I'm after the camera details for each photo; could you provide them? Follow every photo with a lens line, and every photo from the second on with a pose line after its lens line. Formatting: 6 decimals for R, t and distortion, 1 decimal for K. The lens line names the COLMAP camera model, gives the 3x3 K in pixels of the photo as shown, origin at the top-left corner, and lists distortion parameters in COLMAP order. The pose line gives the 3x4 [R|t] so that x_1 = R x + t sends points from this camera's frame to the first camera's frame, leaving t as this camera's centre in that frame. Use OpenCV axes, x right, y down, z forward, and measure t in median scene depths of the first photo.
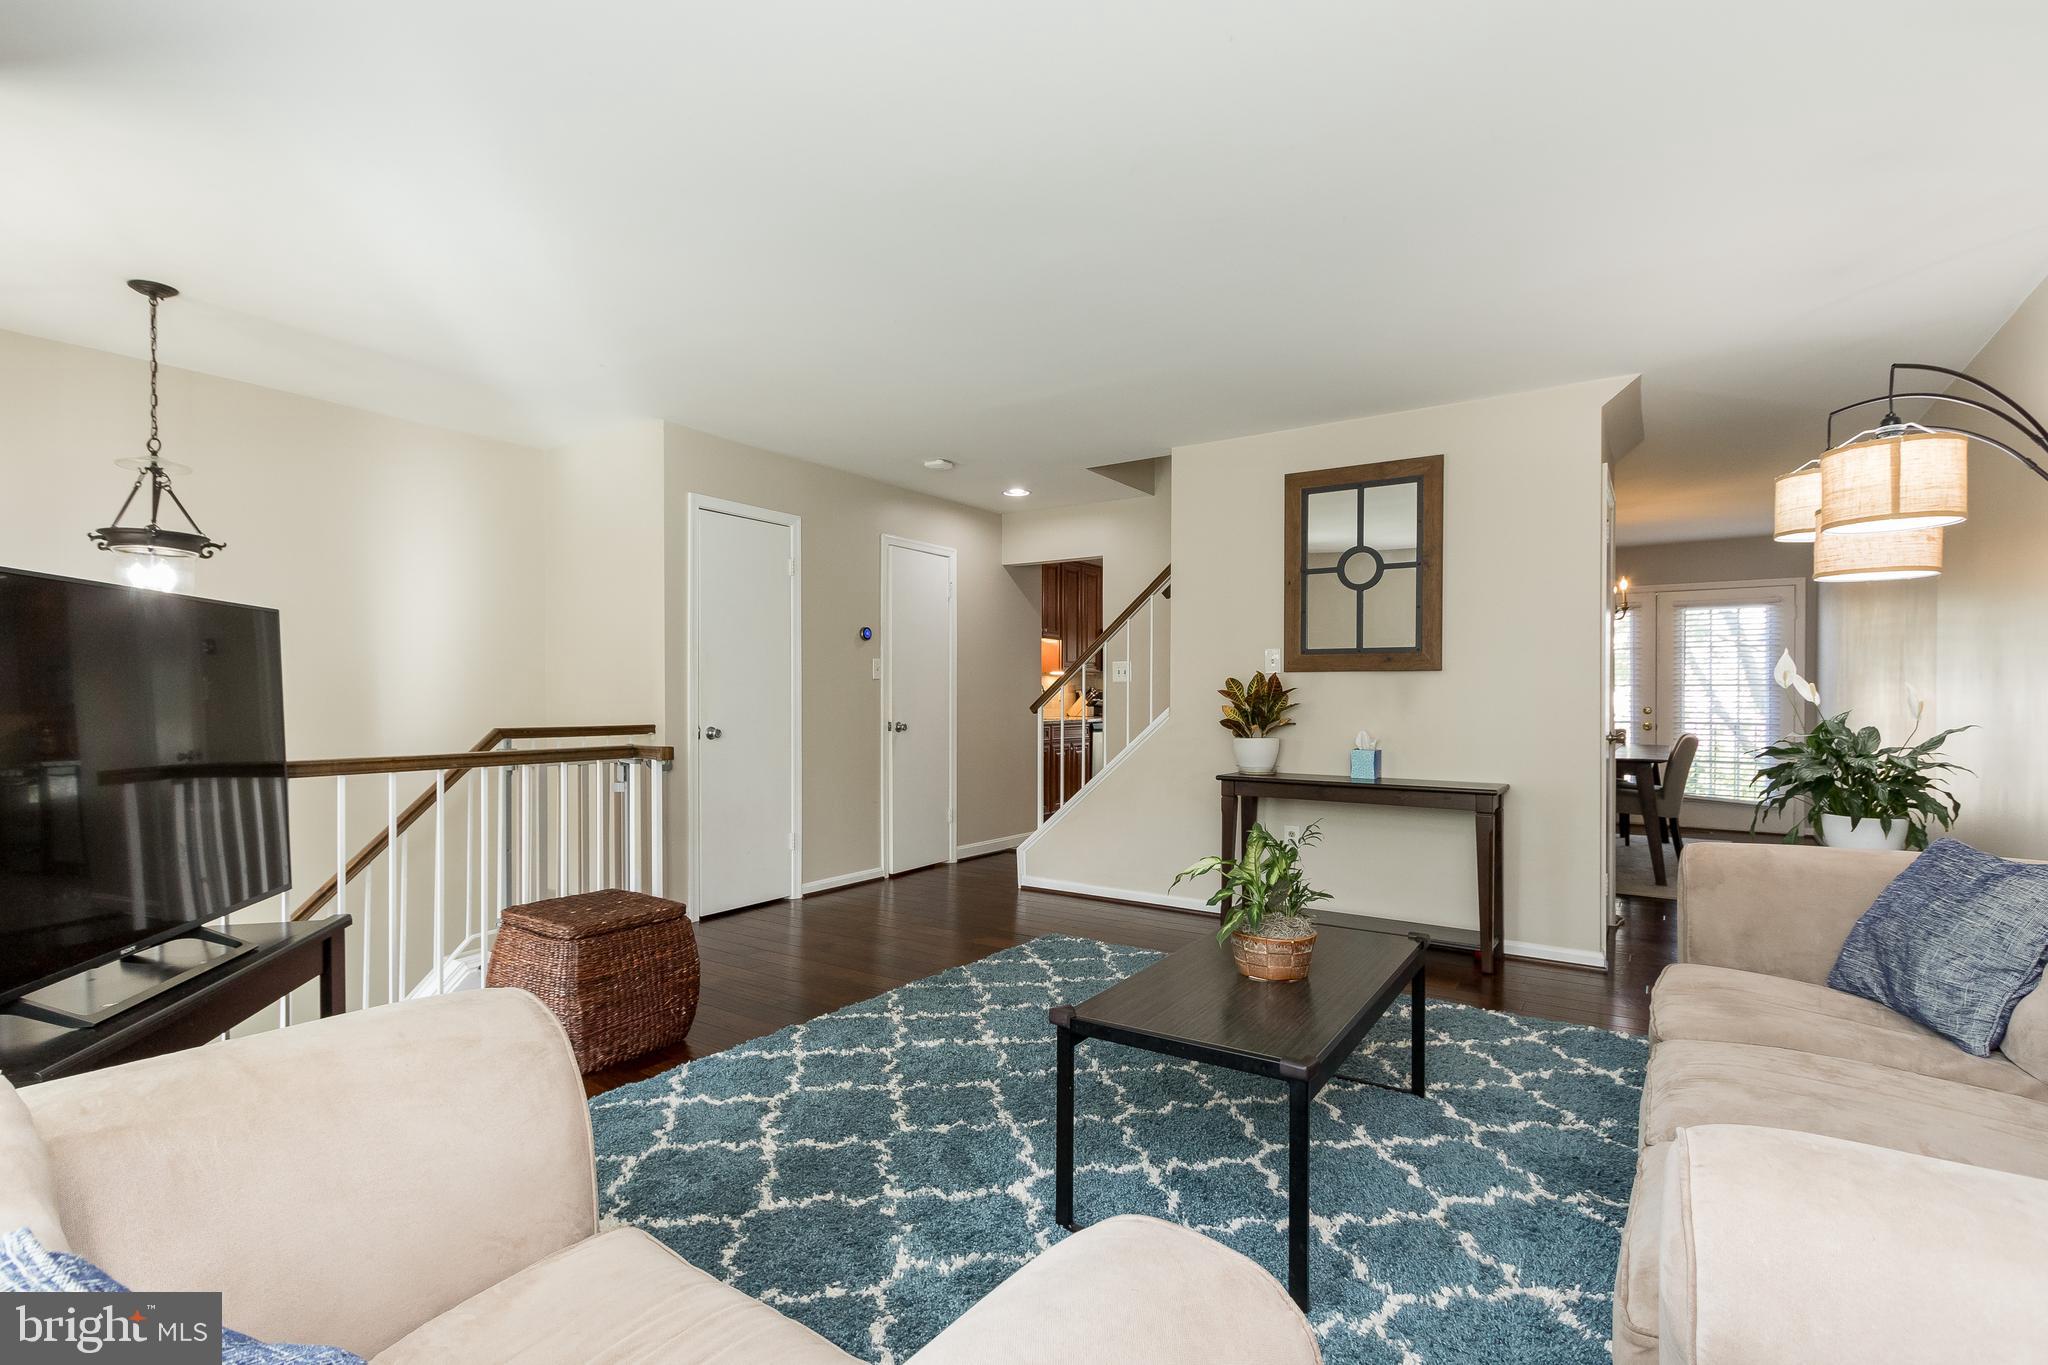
lens RADIAL K [[979.3, 0, 1028.7], [0, 979.3, 699.0], [0, 0, 1]] dist [0.000478, -0.002552]
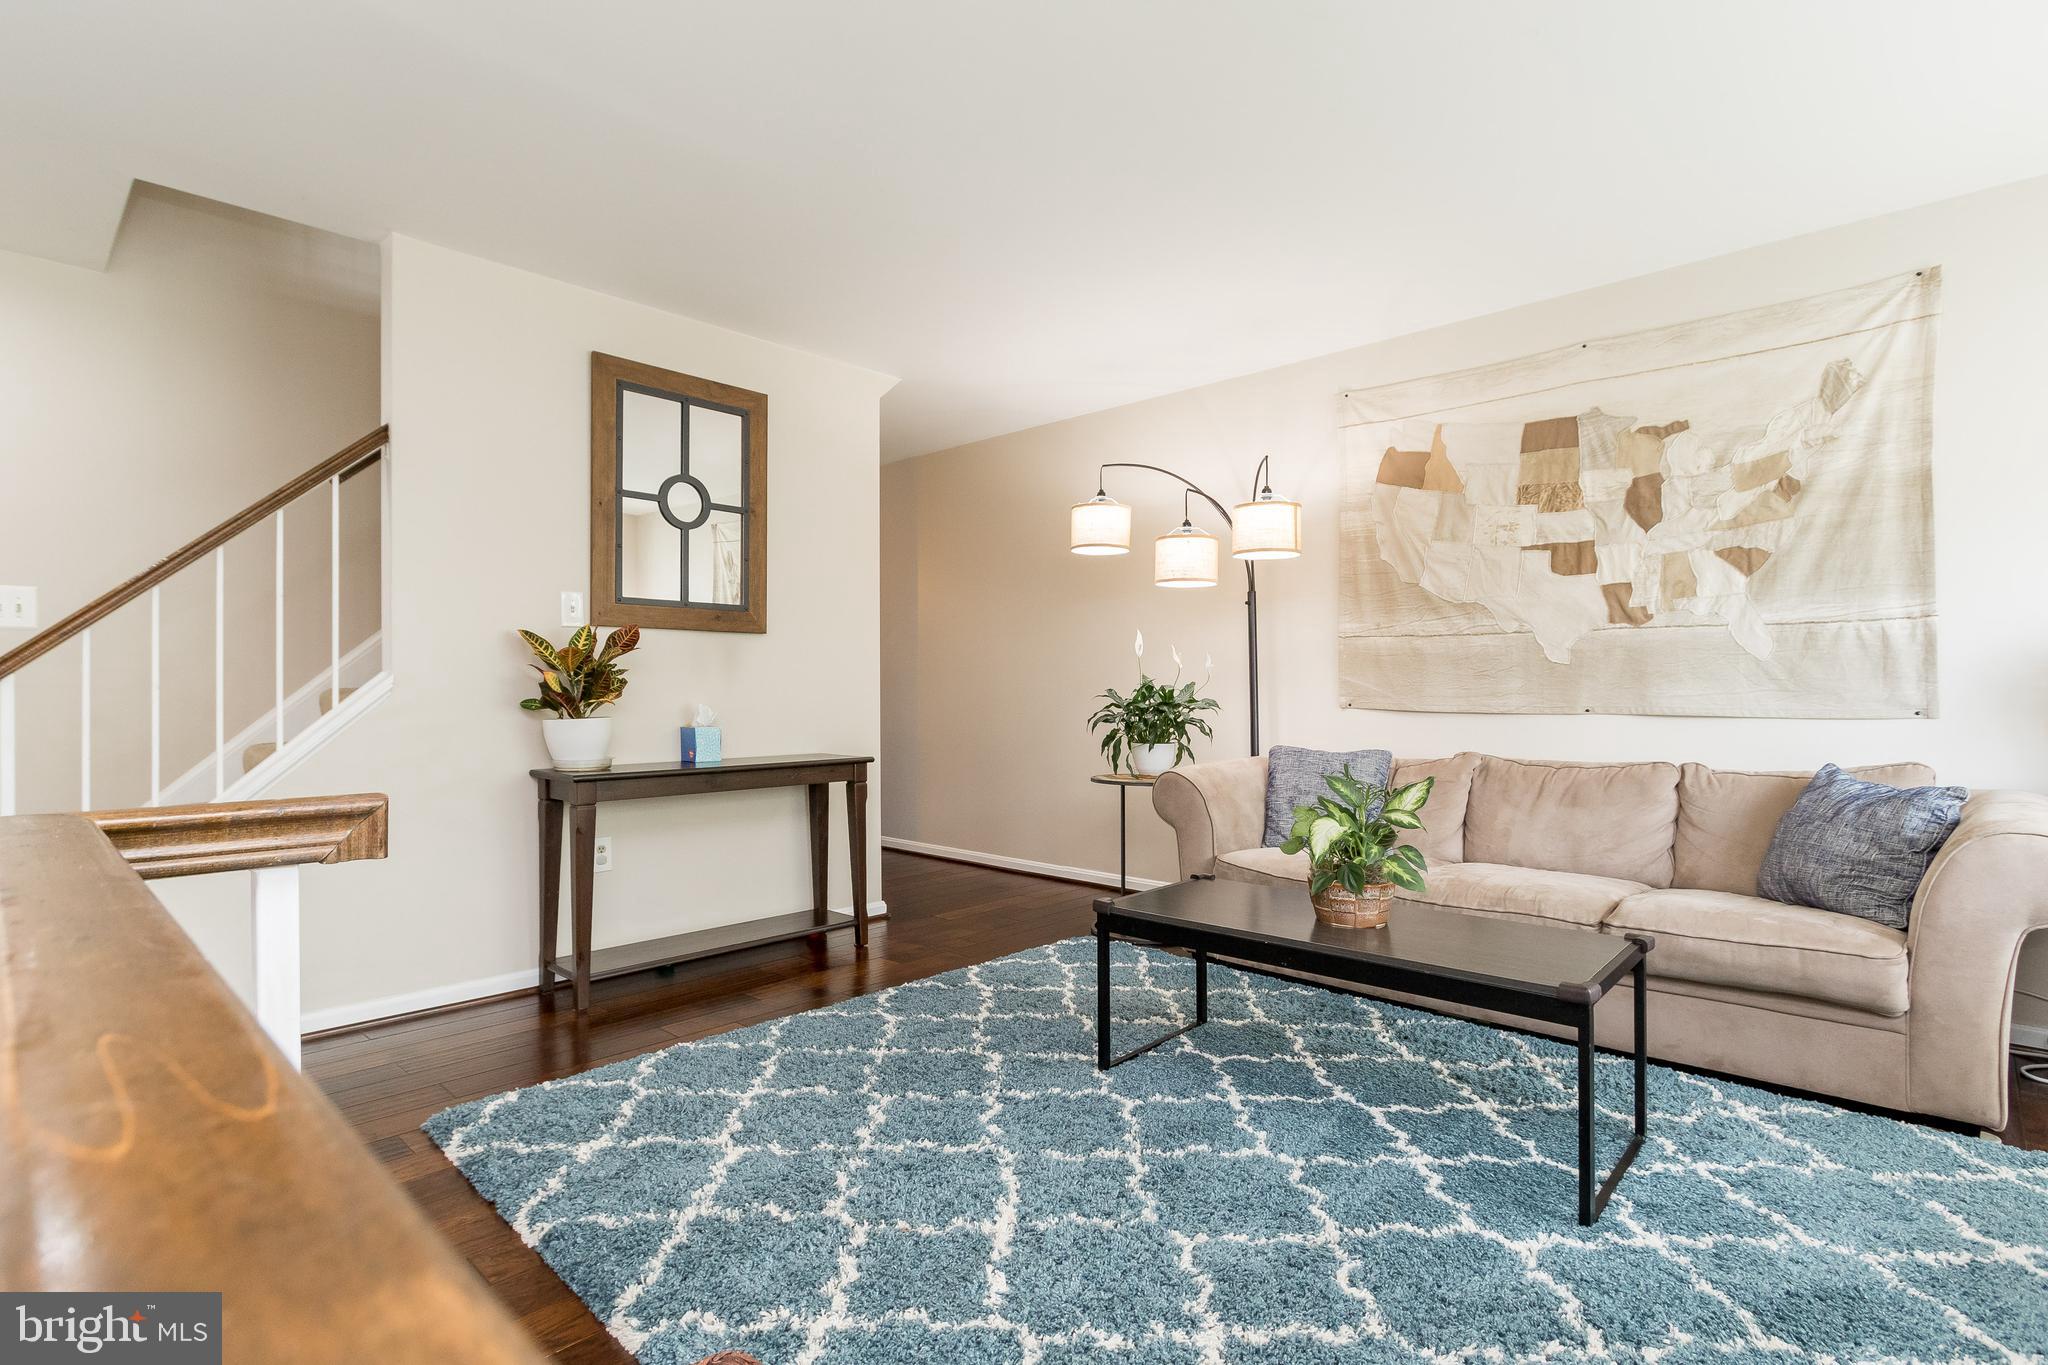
lens RADIAL K [[979.3, 0, 1020.8], [0, 979.3, 688.5], [0, 0, 1]] dist [0.000478, -0.002552]
pose [[0.169479, -0.010287, 0.985480, -0.411743], [0.003675, 0.999945, 0.009806, 0.012691], [-0.985527, 0.001960, 0.169507, 0.592643]]
